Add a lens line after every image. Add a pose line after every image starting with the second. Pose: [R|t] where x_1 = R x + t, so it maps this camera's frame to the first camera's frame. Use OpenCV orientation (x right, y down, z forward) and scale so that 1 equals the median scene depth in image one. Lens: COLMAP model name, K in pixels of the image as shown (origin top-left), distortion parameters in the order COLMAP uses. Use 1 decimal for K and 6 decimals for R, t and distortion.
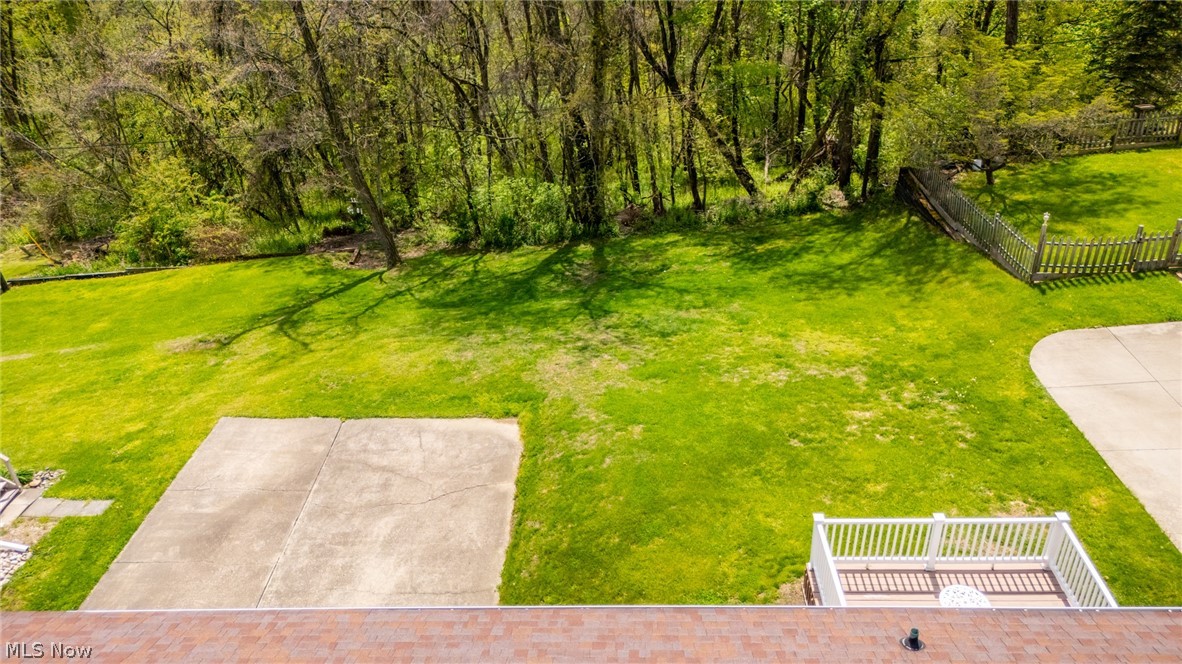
lens RADIAL K [[868.7, 0, 594.5], [0, 868.7, 326.6], [0, 0, 1]] dist [0.082958, -0.094625]
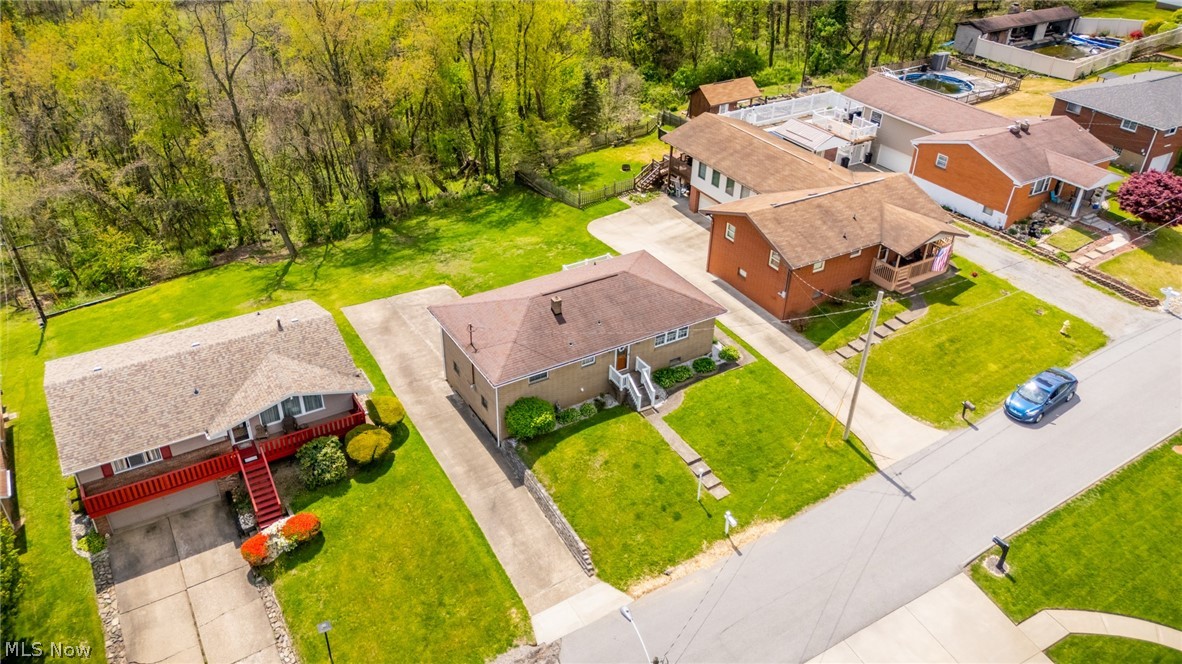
lens RADIAL K [[868.7, 0, 594.5], [0, 868.7, 326.6], [0, 0, 1]] dist [0.082958, -0.094625]
pose [[0.836209, -0.244297, 0.490992, -0.784321], [0.227447, 0.969160, 0.094848, 0.056640], [-0.499021, 0.032362, 0.865986, -1.221963]]
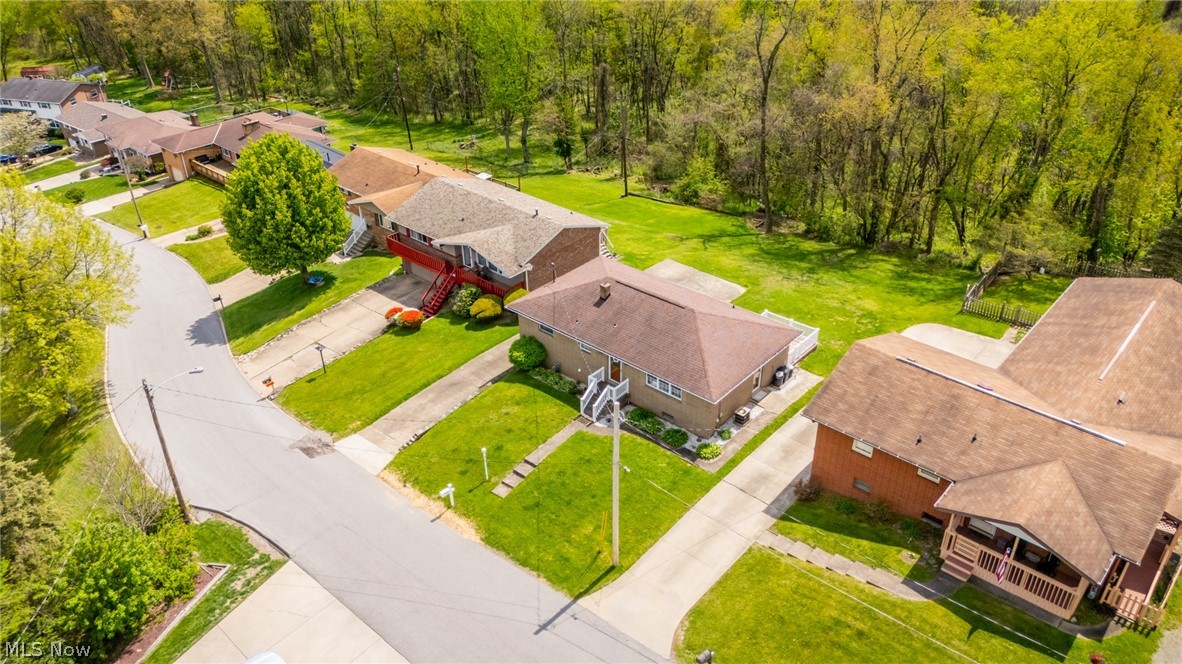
lens RADIAL K [[868.7, 0, 594.5], [0, 868.7, 326.6], [0, 0, 1]] dist [0.082958, -0.094625]
pose [[0.775613, 0.351774, -0.524100, 0.770838], [-0.333219, 0.933372, 0.133347, 0.003556], [0.536088, 0.071214, 0.841153, -1.233807]]
